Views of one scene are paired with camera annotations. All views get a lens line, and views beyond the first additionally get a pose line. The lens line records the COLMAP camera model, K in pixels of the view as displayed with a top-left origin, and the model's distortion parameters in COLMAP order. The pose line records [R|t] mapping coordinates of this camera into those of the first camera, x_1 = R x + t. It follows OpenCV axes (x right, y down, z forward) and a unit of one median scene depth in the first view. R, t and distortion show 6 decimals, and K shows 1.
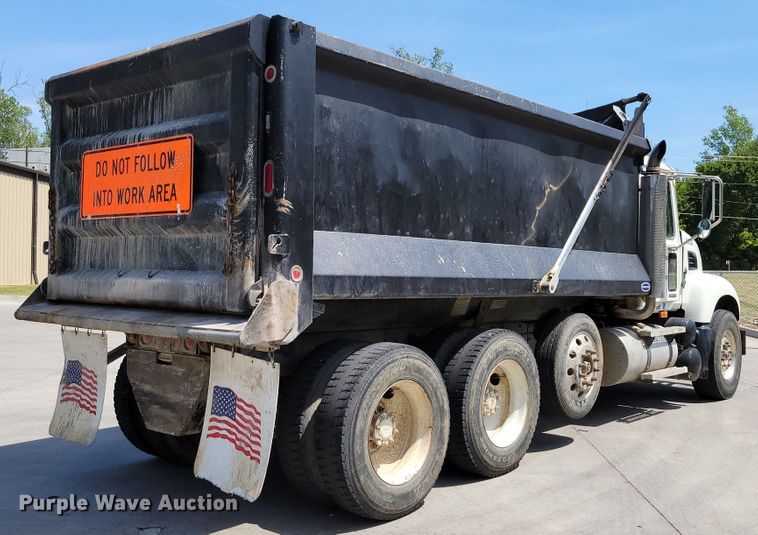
lens RADIAL K [[805.1, 0, 382.8], [0, 805.1, 254.5], [0, 0, 1]] dist [0.043608, 0.000000]
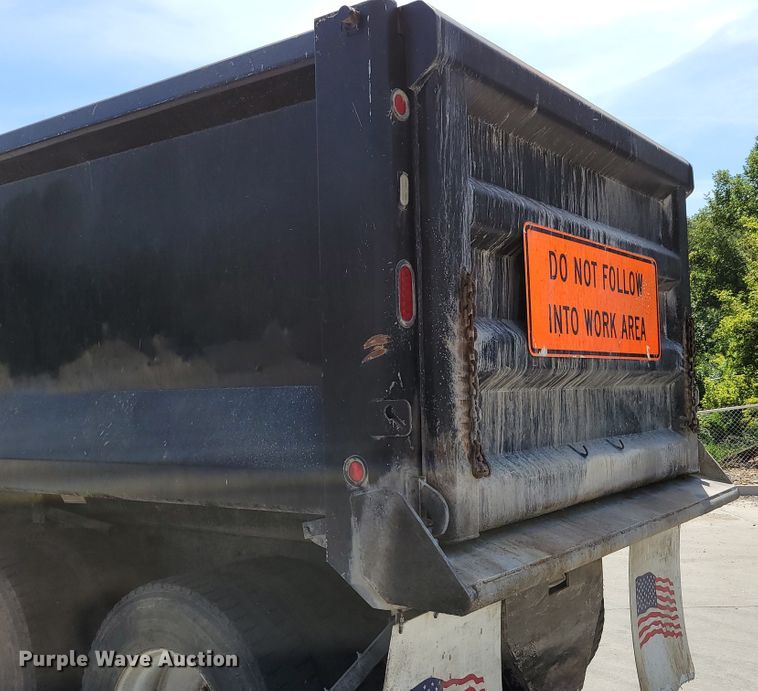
lens RADIAL K [[826.4, 0, 458.5], [0, 826.4, 328.7], [0, 0, 1]] dist [0.020926, 0.000000]
pose [[-0.110292, 0.059013, 0.992146, -0.919655], [0.003294, 0.998252, -0.059010, -0.030520], [-0.993894, -0.003240, -0.110294, 1.154739]]
